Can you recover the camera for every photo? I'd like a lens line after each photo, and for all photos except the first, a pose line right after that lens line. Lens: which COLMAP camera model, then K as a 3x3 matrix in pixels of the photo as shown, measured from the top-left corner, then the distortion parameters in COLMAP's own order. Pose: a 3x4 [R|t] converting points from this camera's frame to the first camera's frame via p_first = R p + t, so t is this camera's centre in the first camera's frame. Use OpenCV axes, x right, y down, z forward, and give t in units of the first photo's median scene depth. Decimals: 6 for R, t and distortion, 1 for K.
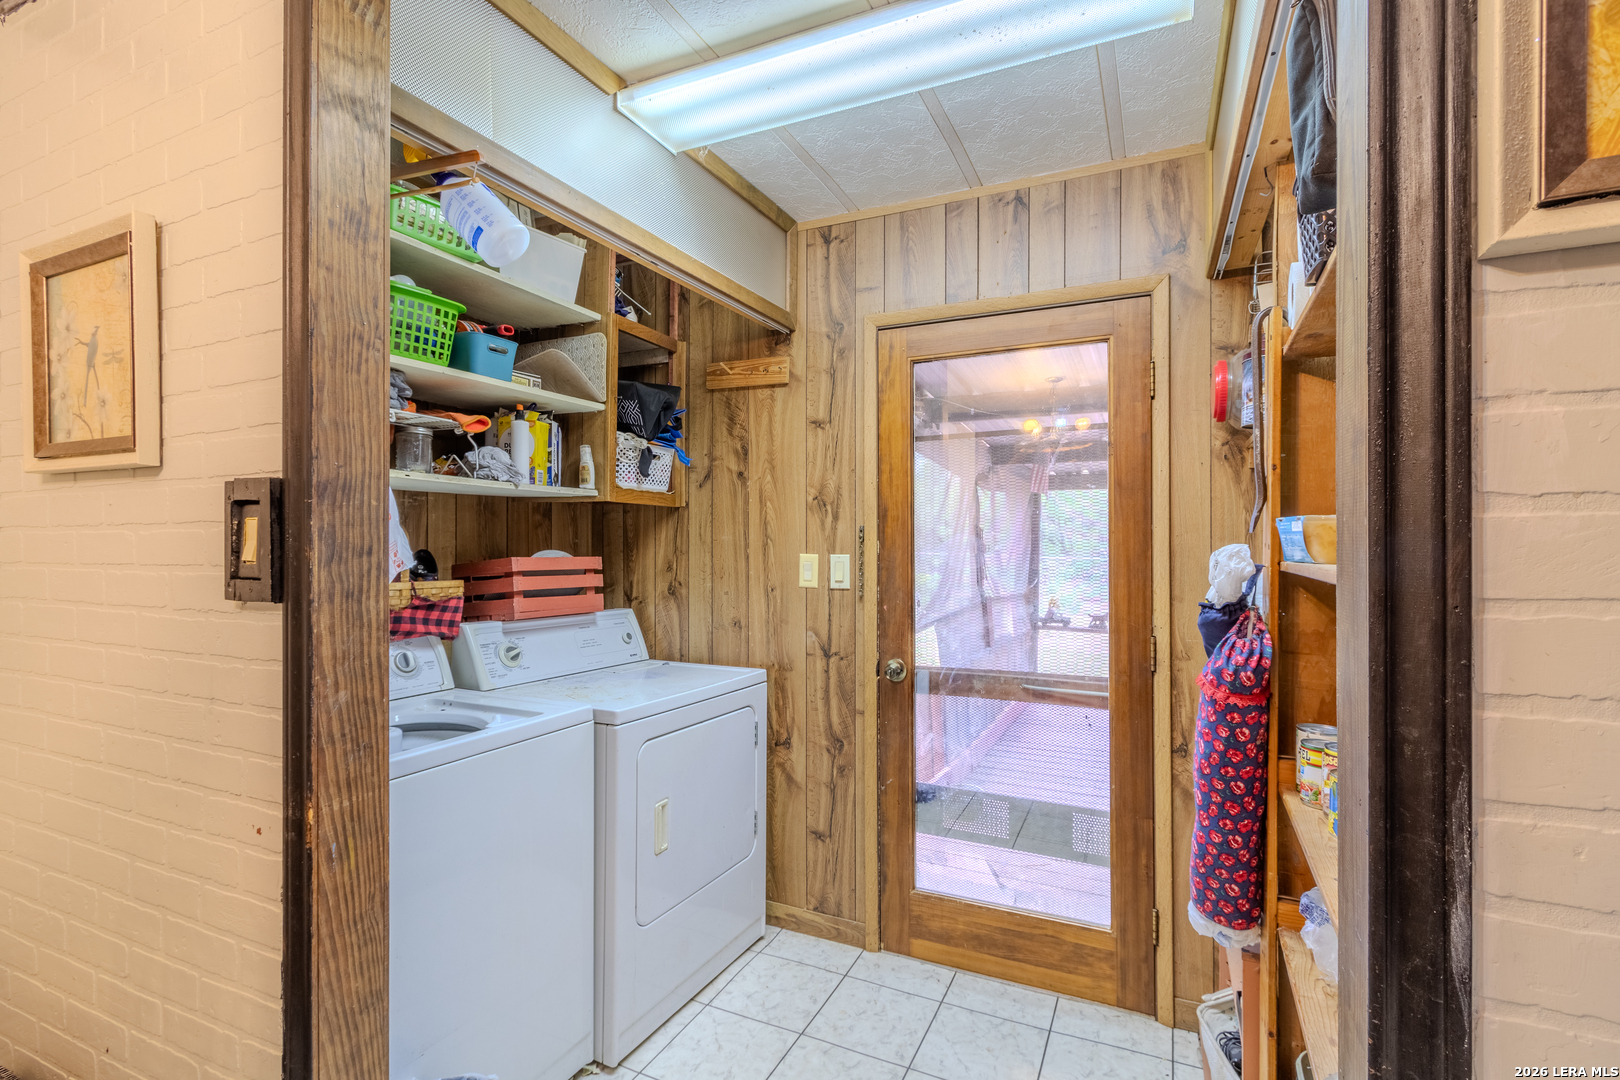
lens RADIAL K [[759.6, 0, 812.7], [0, 759.6, 543.5], [0, 0, 1]] dist [-0.002637, -0.000437]
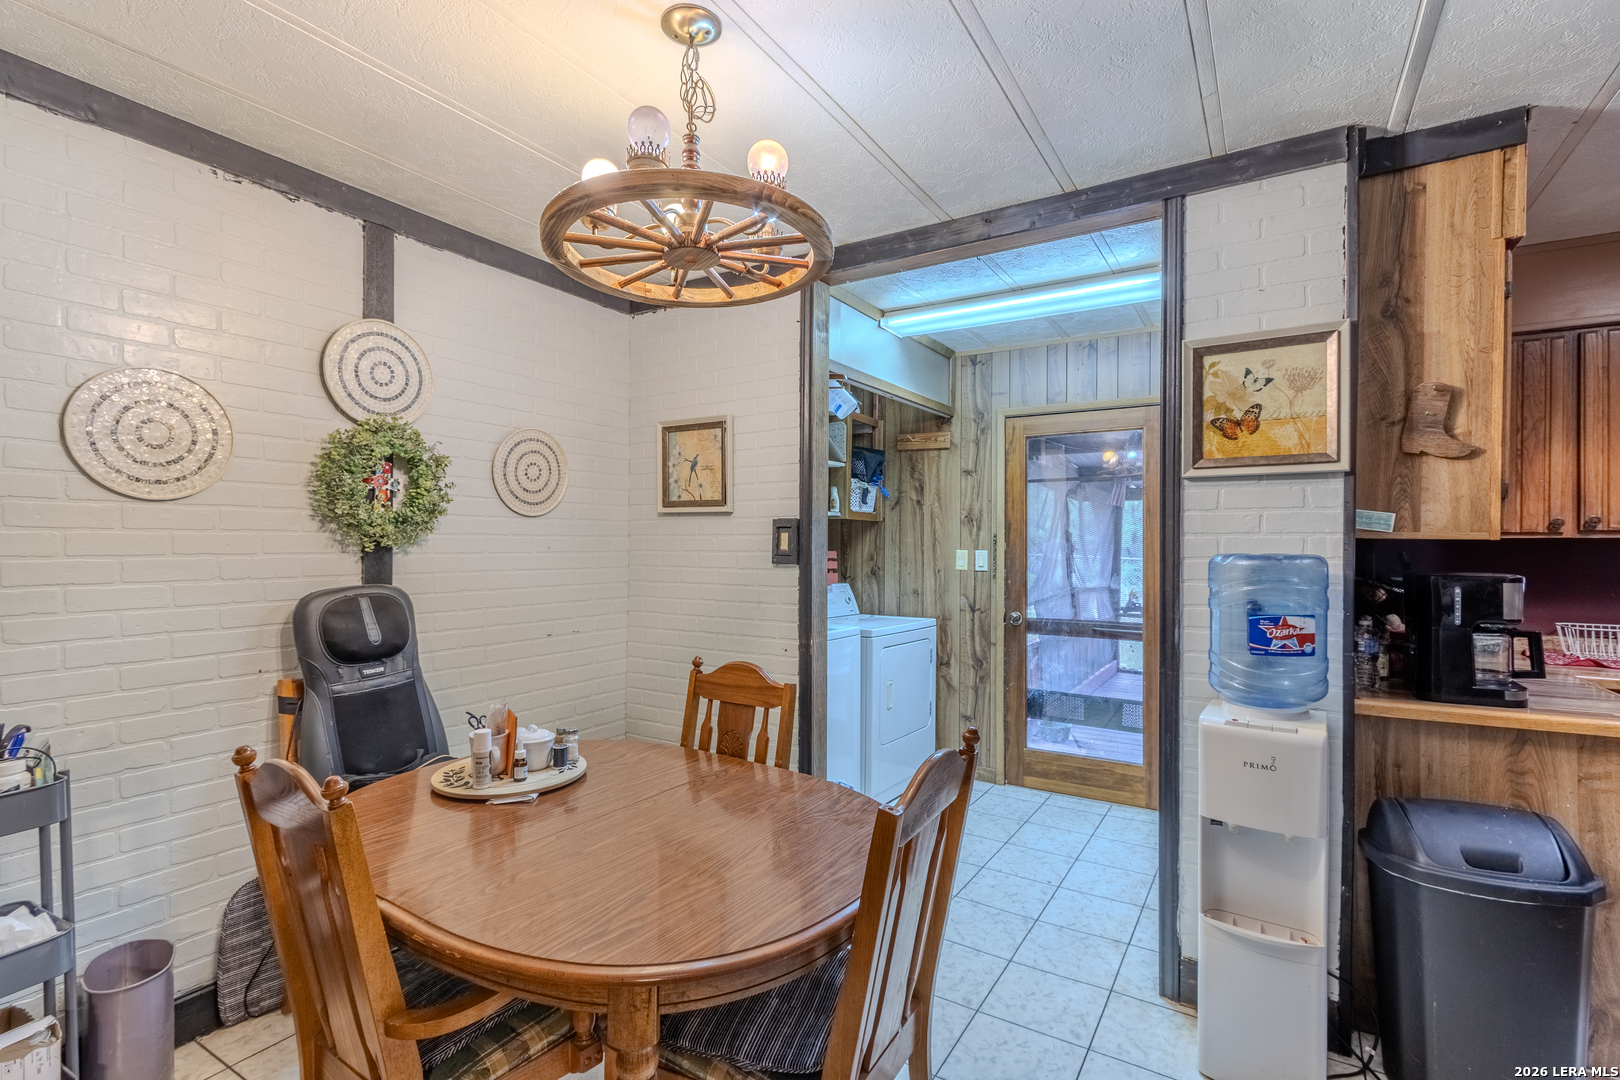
lens RADIAL K [[759.6, 0, 810.9], [0, 759.6, 543.7], [0, 0, 1]] dist [-0.002637, -0.000437]
pose [[0.993396, 0.004855, -0.114632, -0.146428], [-0.004910, 0.999988, -0.000197, 0.001640], [0.114630, 0.000759, 0.993408, -0.713432]]
